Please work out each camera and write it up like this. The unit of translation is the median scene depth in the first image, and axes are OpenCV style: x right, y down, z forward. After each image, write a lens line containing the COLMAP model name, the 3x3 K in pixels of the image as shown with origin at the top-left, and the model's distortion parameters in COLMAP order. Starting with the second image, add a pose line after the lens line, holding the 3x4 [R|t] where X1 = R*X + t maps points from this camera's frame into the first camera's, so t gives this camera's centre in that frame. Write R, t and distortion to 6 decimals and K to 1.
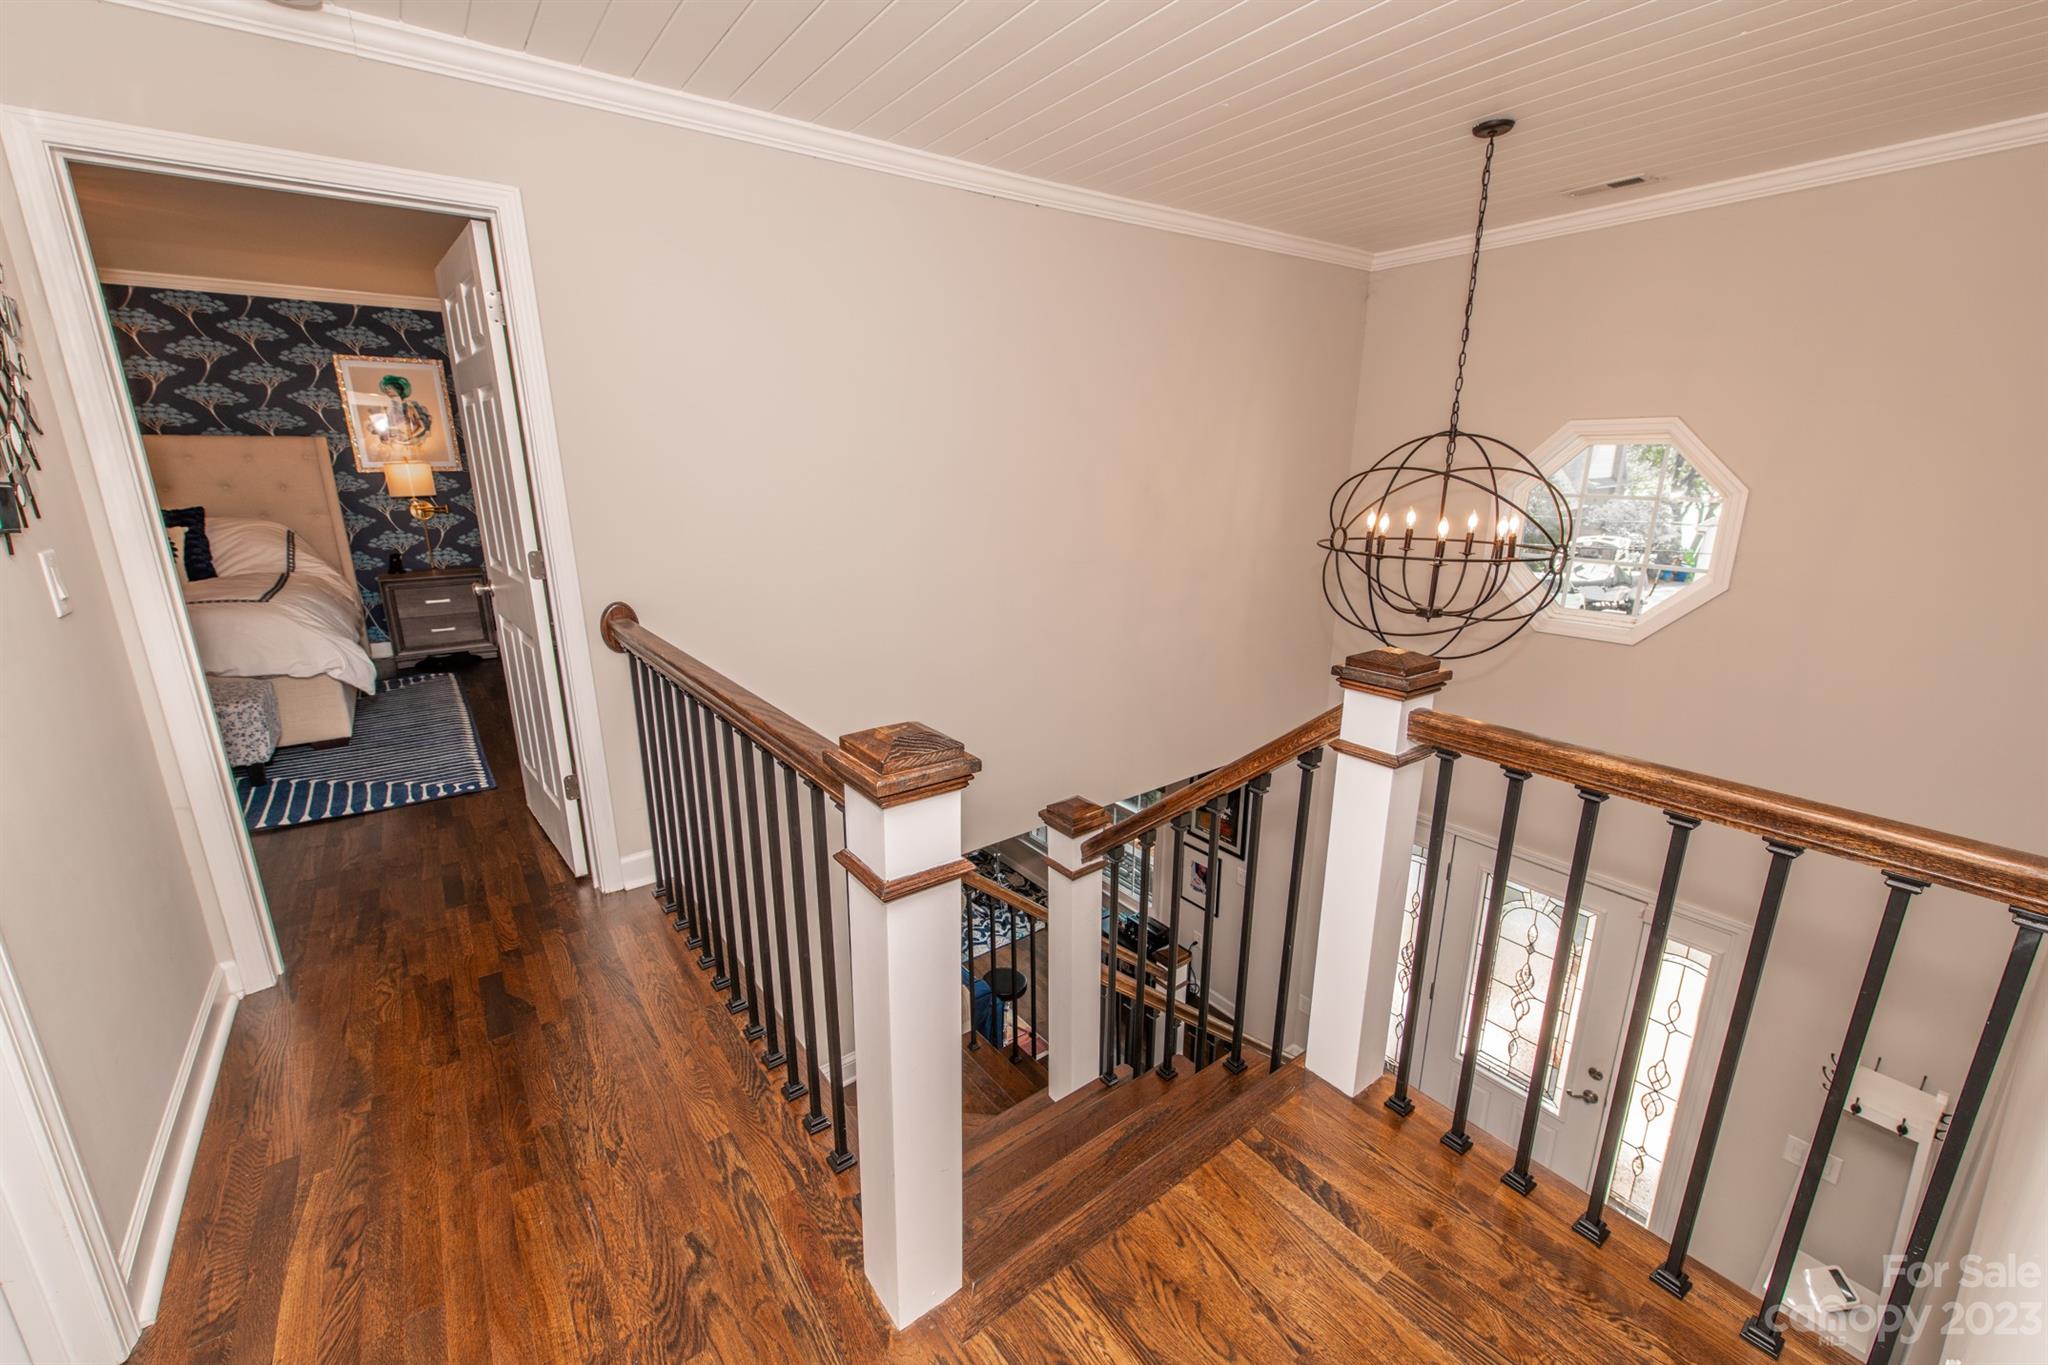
lens RADIAL K [[811.1, 0, 1012.0], [0, 811.1, 691.2], [0, 0, 1]] dist [0.003055, -0.000281]
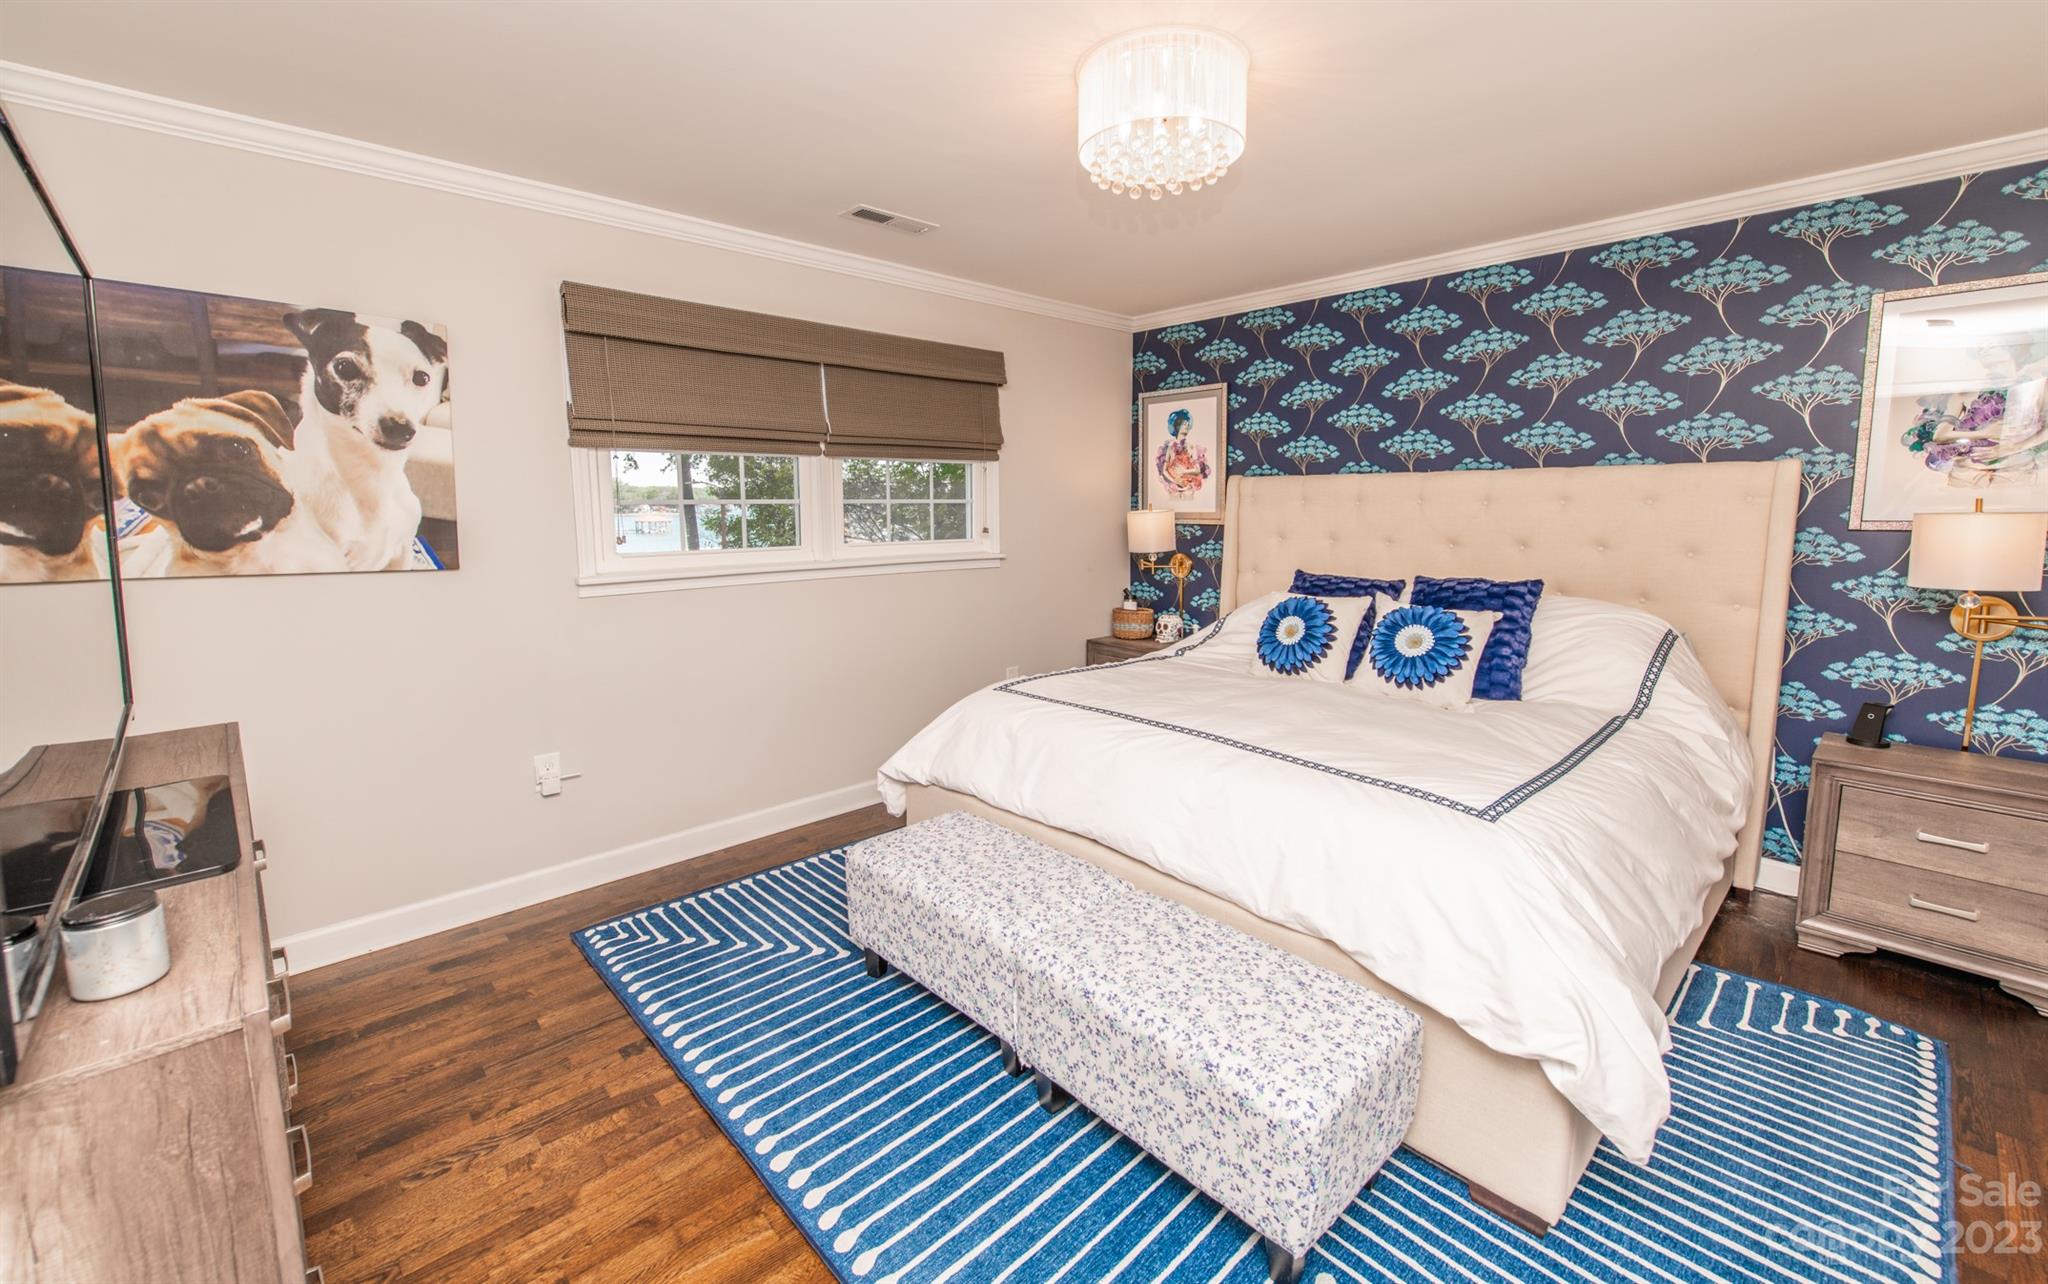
lens RADIAL K [[847.6, 0, 1003.4], [0, 847.6, 597.9], [0, 0, 1]] dist [-0.005092, -0.000481]
pose [[0.103169, 0.118427, -0.987589, -0.378932], [-0.257933, 0.962108, 0.088427, -0.152985], [0.960639, 0.245609, 0.129806, 0.490707]]
